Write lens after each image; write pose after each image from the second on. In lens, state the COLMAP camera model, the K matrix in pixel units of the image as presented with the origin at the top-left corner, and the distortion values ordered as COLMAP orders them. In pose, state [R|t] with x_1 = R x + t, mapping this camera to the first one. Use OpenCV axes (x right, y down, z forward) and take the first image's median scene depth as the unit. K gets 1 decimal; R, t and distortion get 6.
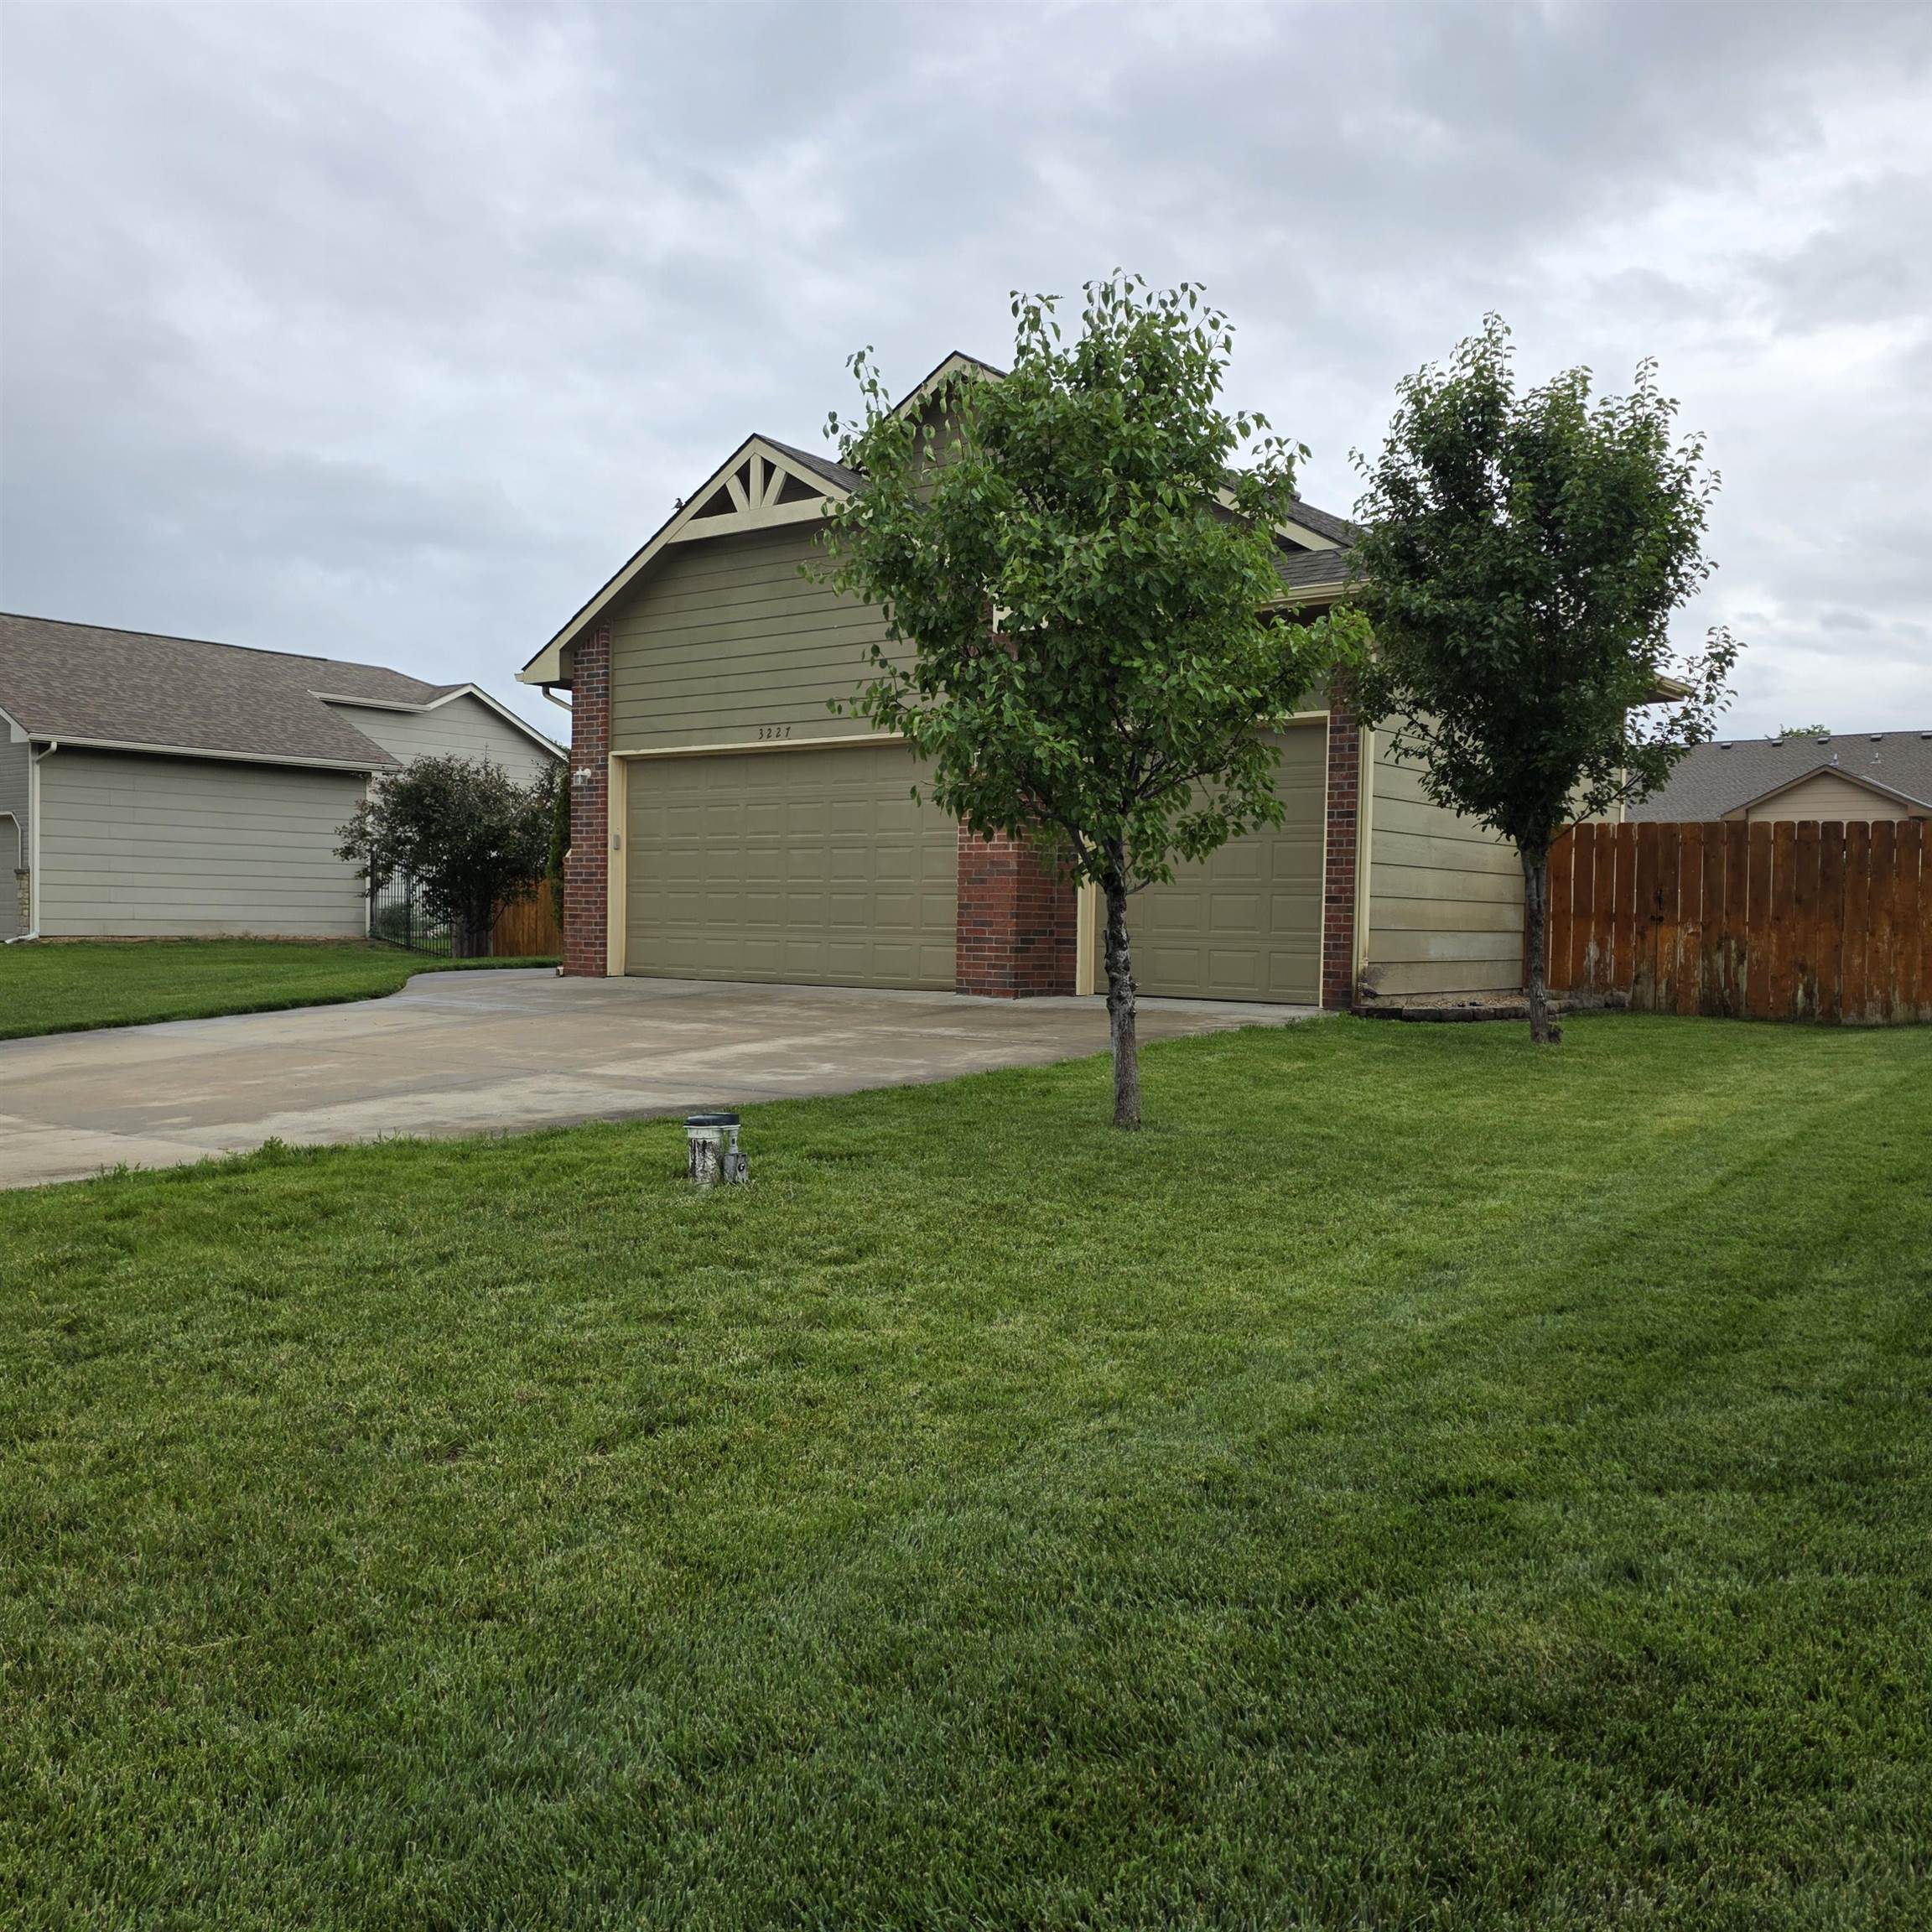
lens RADIAL K [[1733.6, 0, 962.6], [0, 1733.6, 974.0], [0, 0, 1]] dist [0.090620, -0.085871]
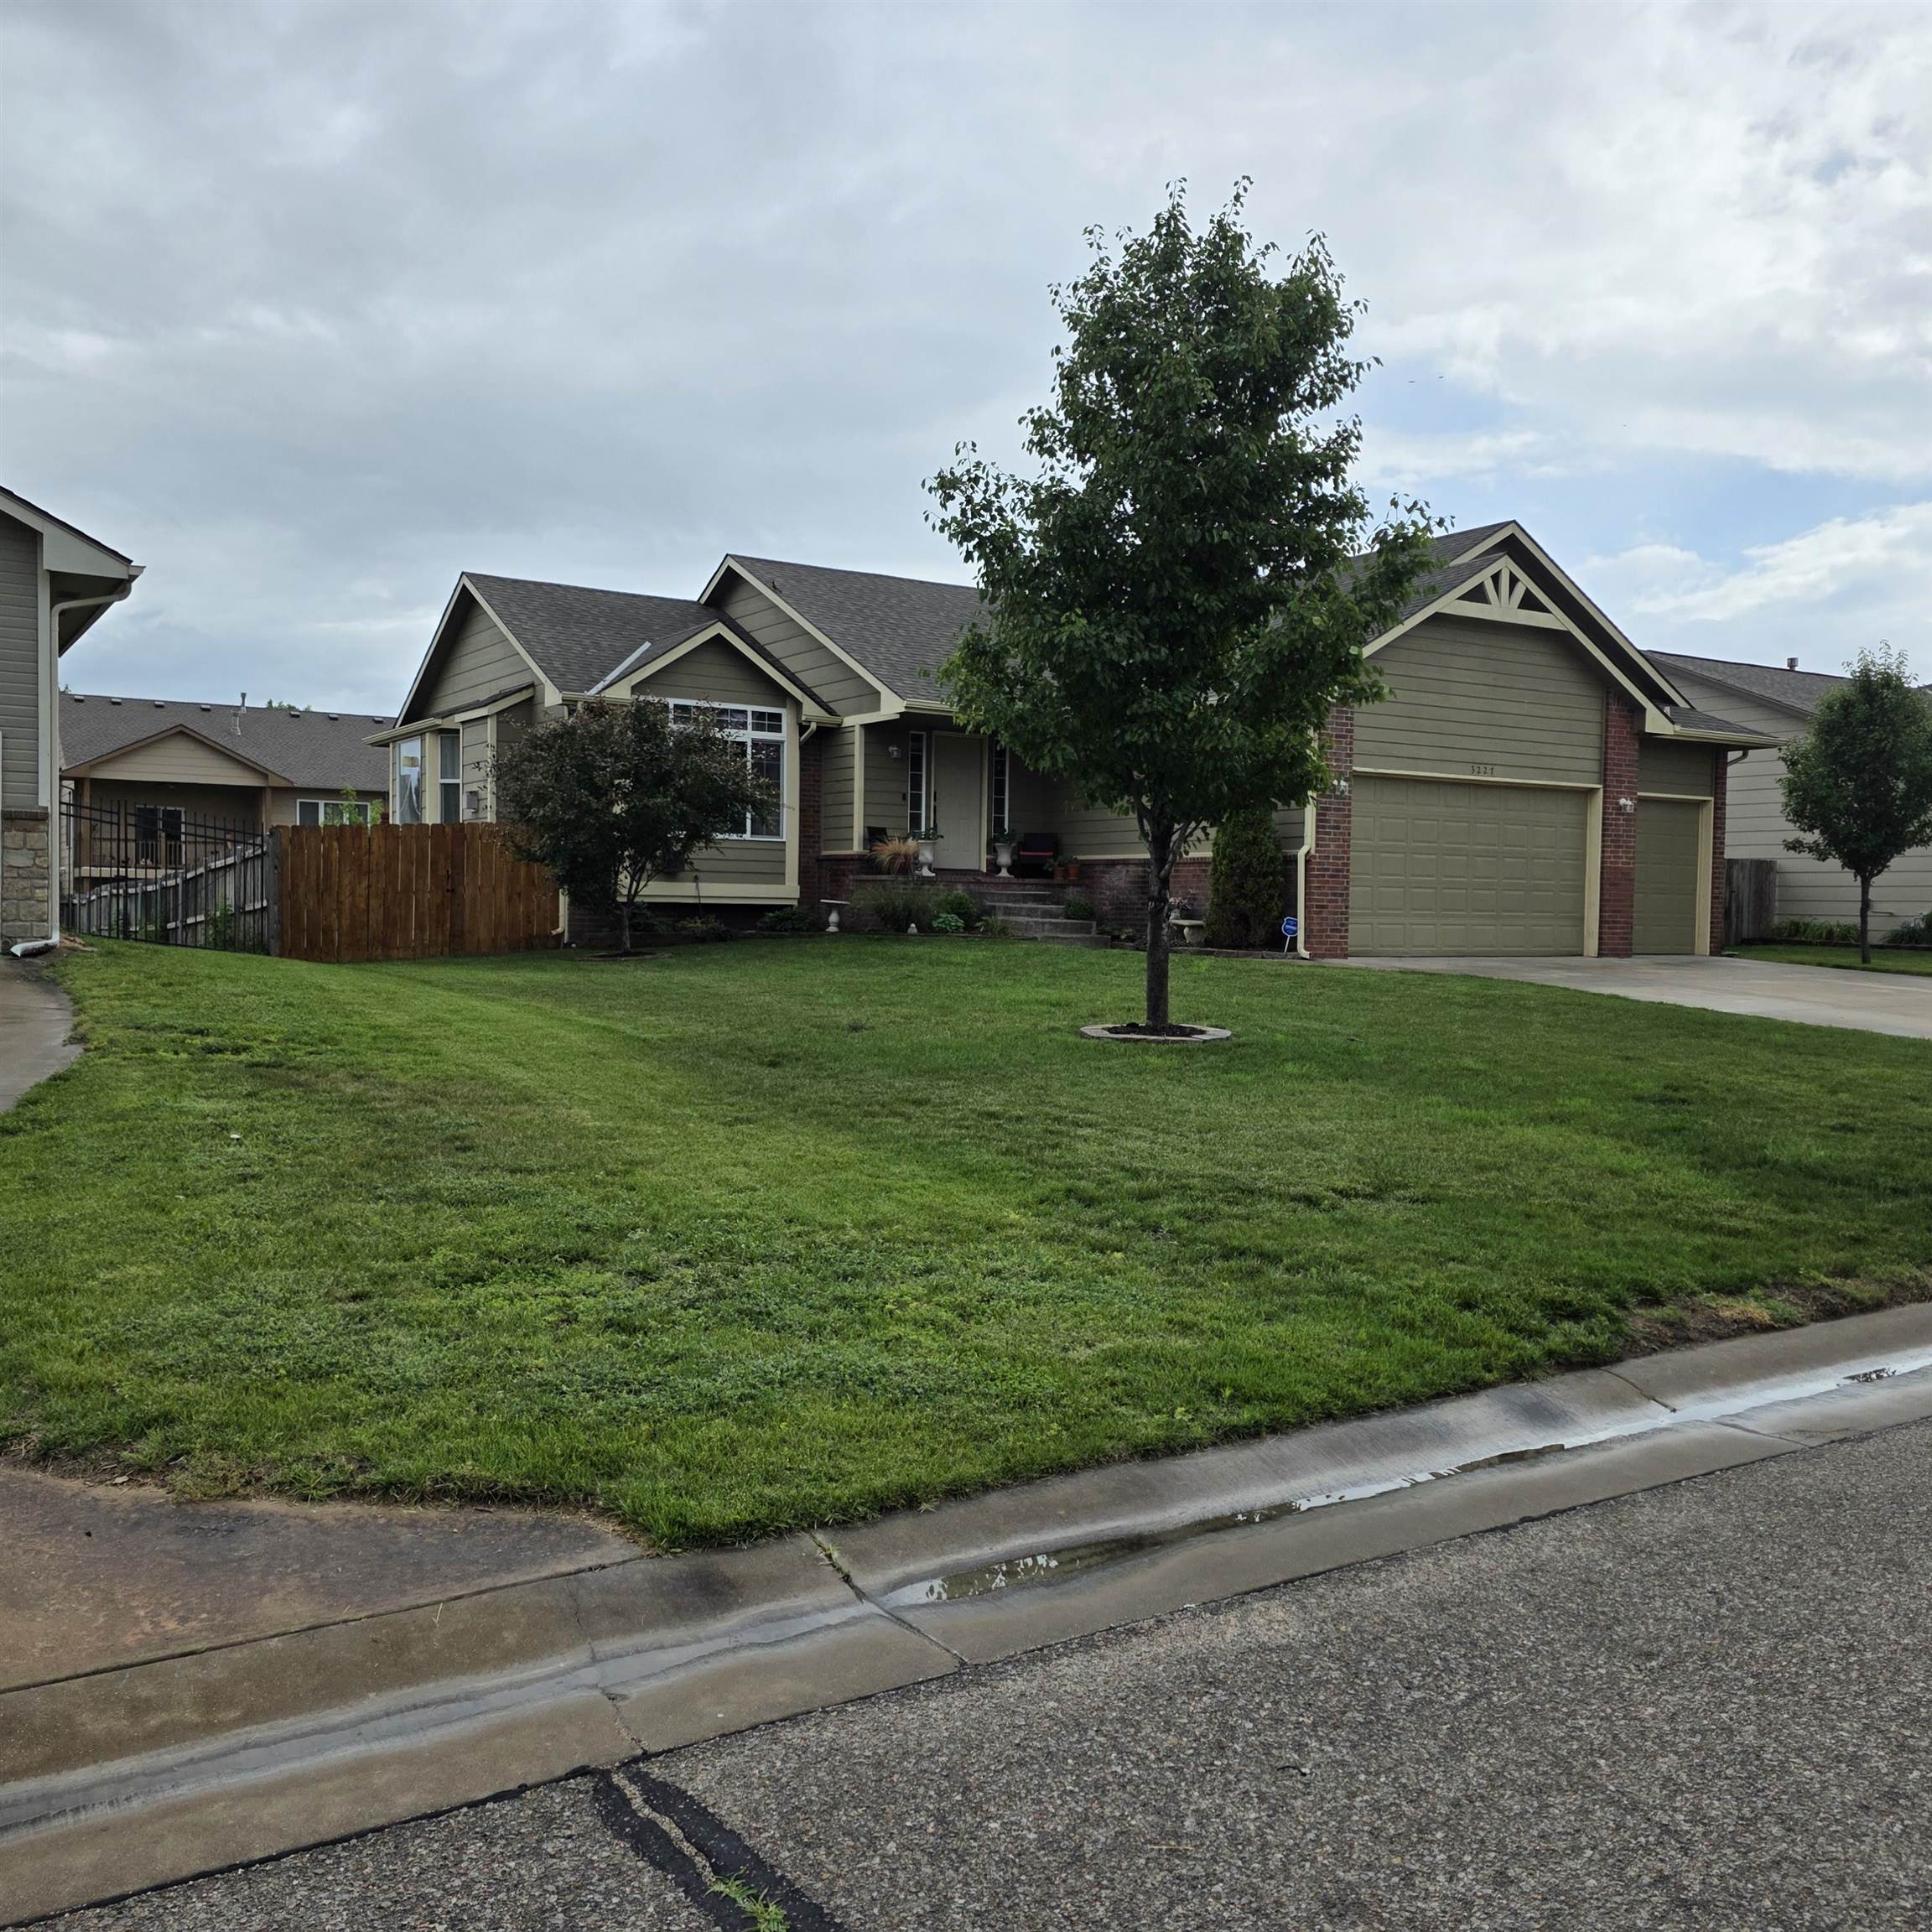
lens RADIAL K [[1733.6, 0, 962.9], [0, 1733.6, 959.6], [0, 0, 1]] dist [0.090620, -0.085871]
pose [[0.349171, -0.039789, 0.936214, -1.434936], [0.018338, 0.999197, 0.035626, -0.045057], [-0.936879, 0.004729, 0.349621, 0.849852]]
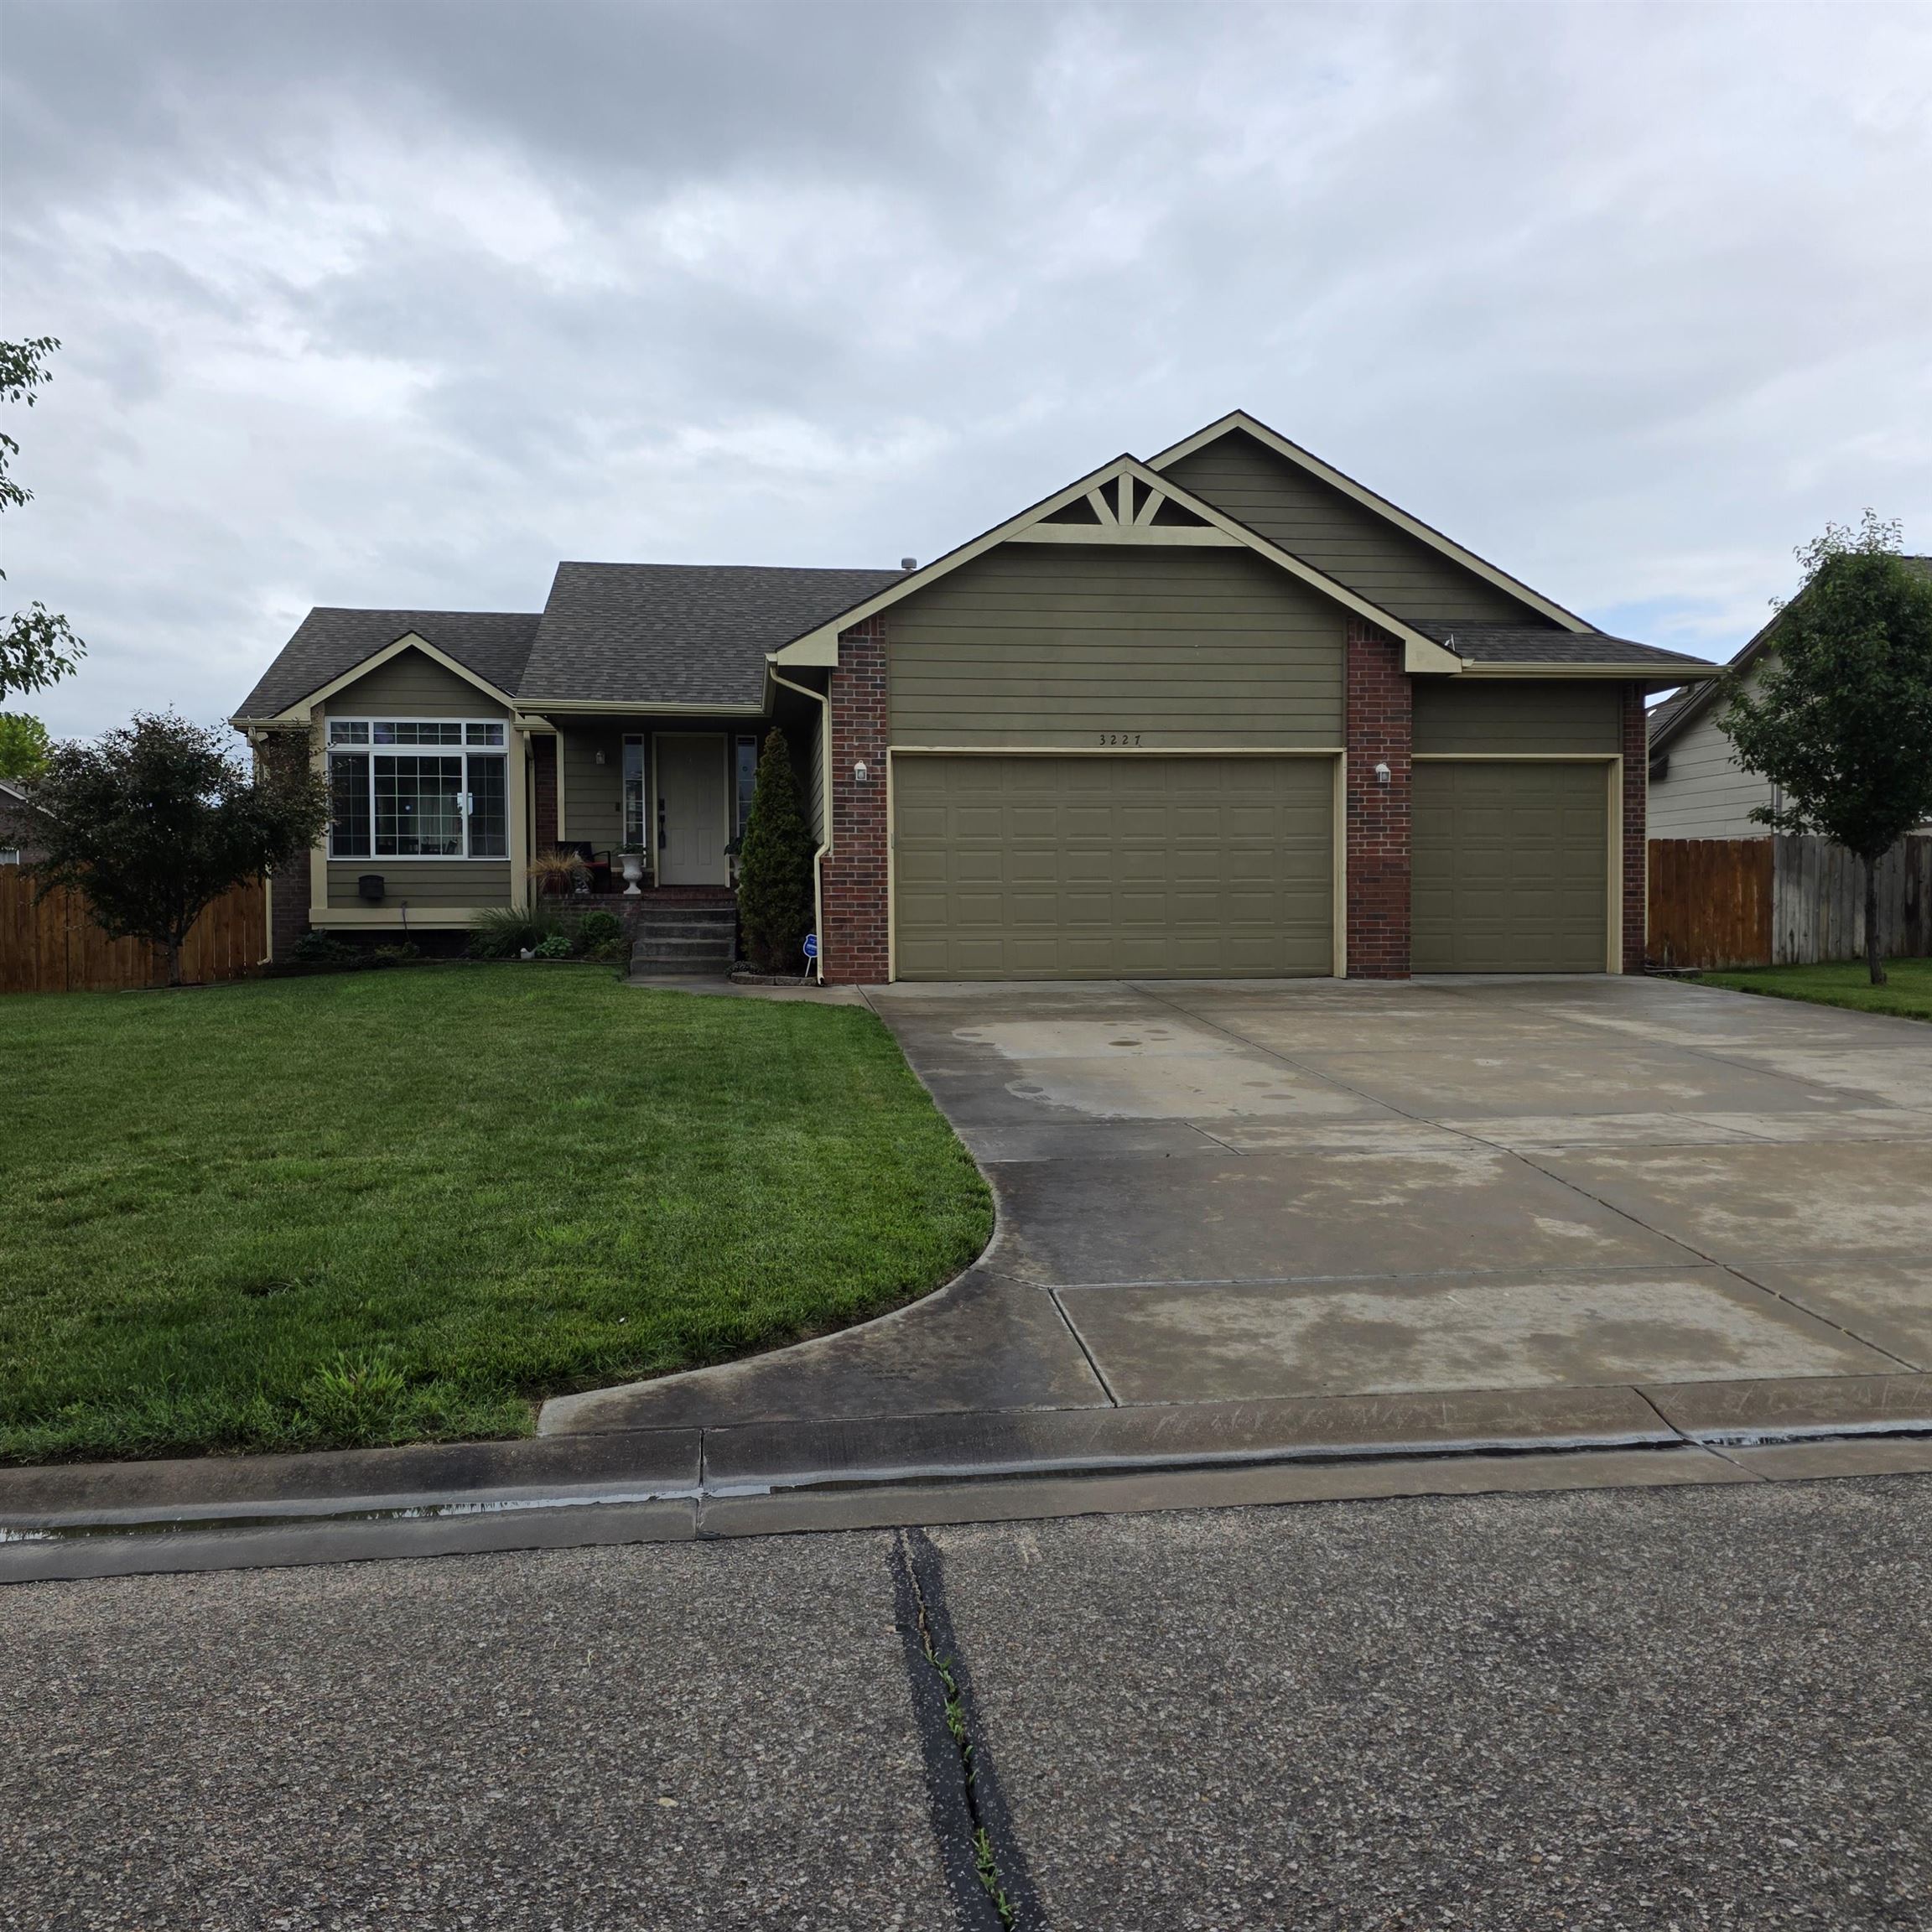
lens RADIAL K [[1733.6, 0, 913.9], [0, 1733.6, 953.0], [0, 0, 1]] dist [0.090620, -0.085871]
pose [[0.706532, -0.033903, 0.706869, -0.881523], [0.039312, 0.999190, 0.008629, -0.023157], [-0.706589, 0.021692, 0.707292, 0.330815]]
